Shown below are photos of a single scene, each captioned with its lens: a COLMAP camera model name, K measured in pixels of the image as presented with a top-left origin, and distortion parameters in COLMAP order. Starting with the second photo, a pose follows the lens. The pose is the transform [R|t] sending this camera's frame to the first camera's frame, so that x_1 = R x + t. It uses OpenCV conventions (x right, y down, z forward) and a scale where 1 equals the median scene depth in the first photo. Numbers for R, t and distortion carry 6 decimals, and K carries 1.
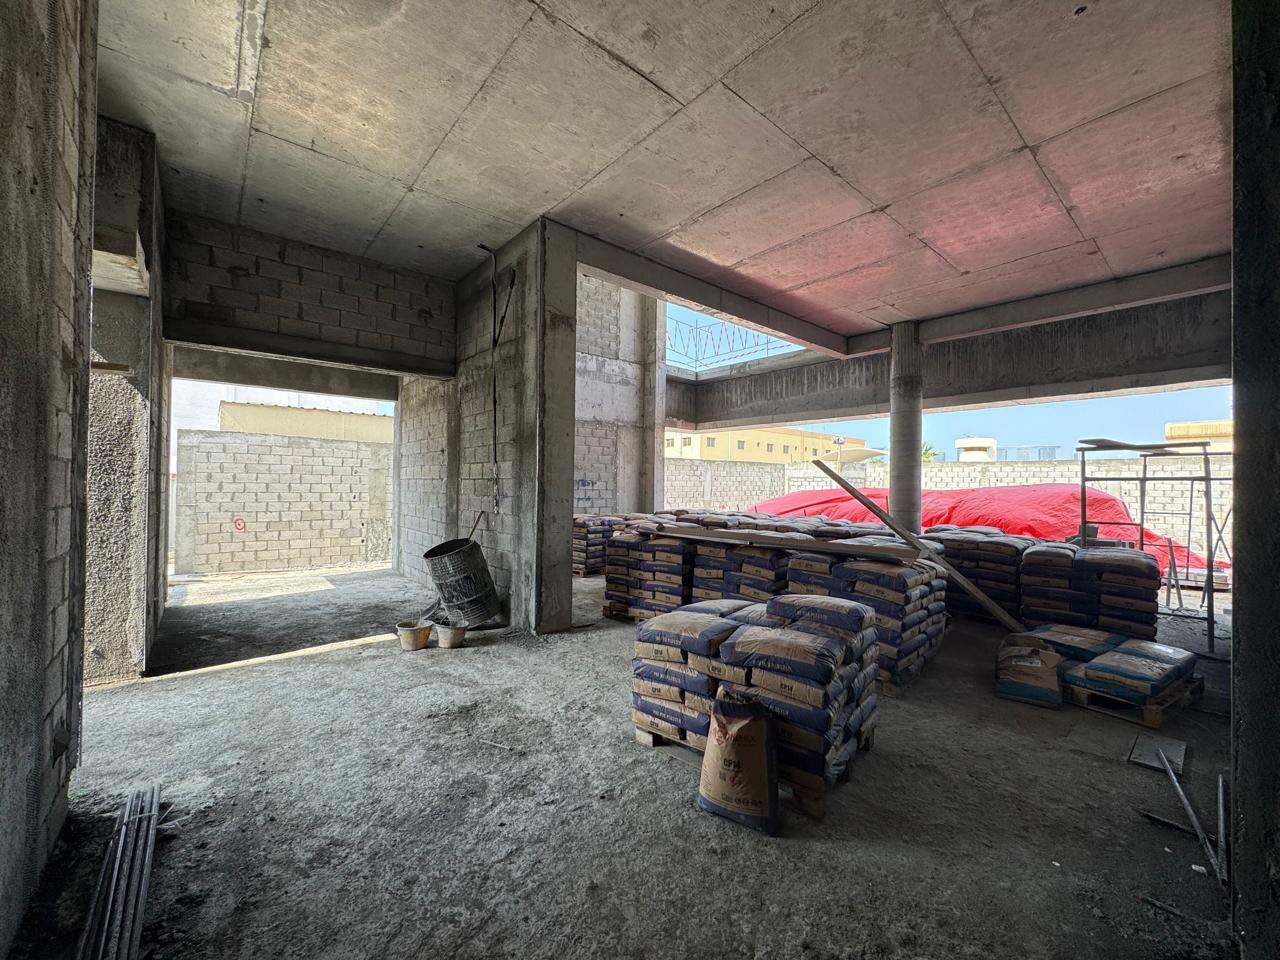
lens RADIAL K [[510.7, 0, 640.0], [0, 510.7, 480.0], [0, 0, 1]] dist [-0.000291, 0.000006]
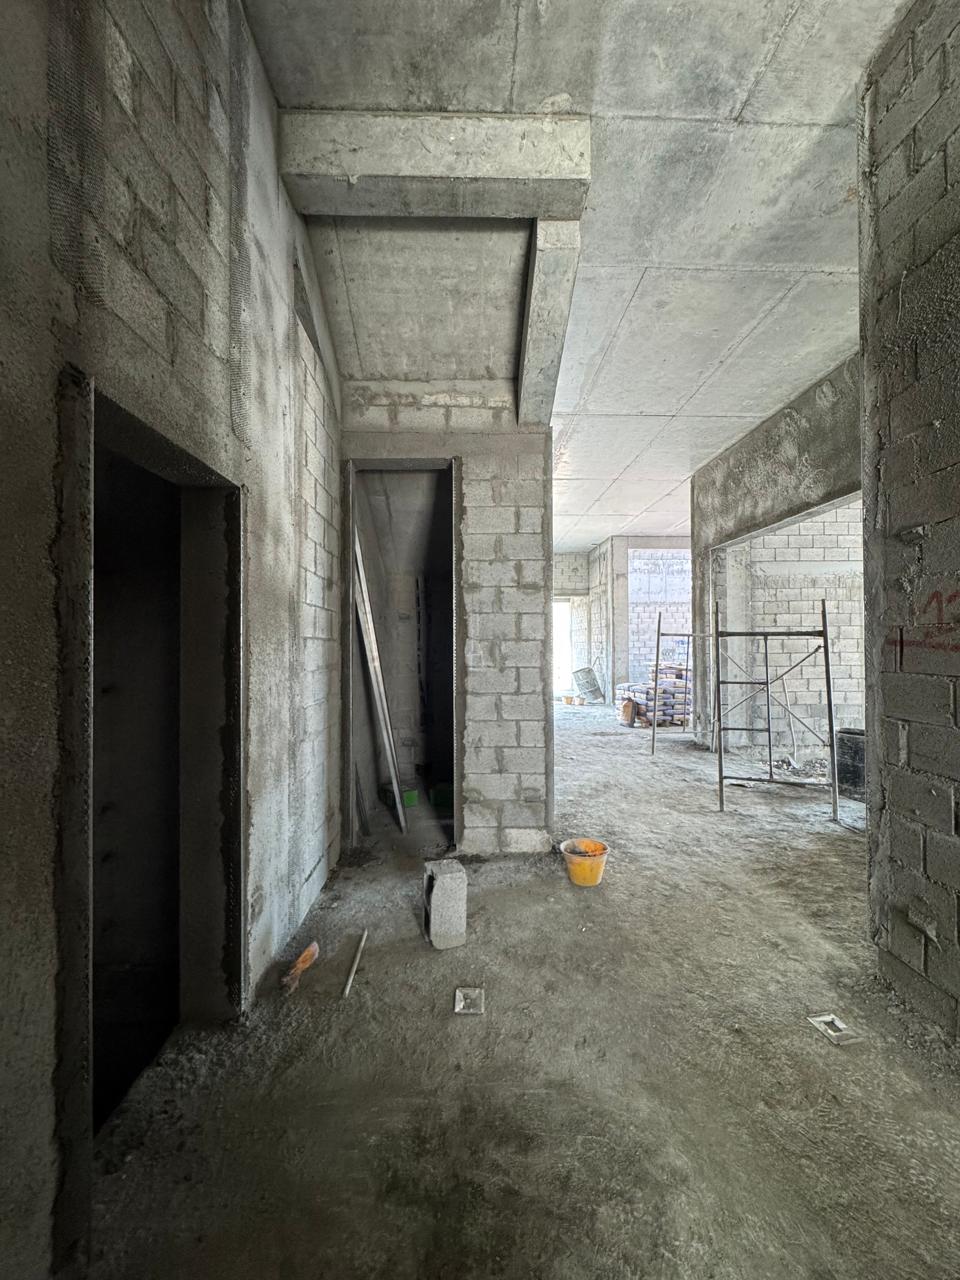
lens RADIAL K [[510.7, 0, 480.0], [0, 510.7, 640.0], [0, 0, 1]] dist [-0.000291, 0.000006]
pose [[0.777044, -0.019613, -0.629141, 0.813434], [0.021069, 0.999765, -0.005146, -0.011605], [0.629094, -0.009257, 0.777274, -1.250409]]
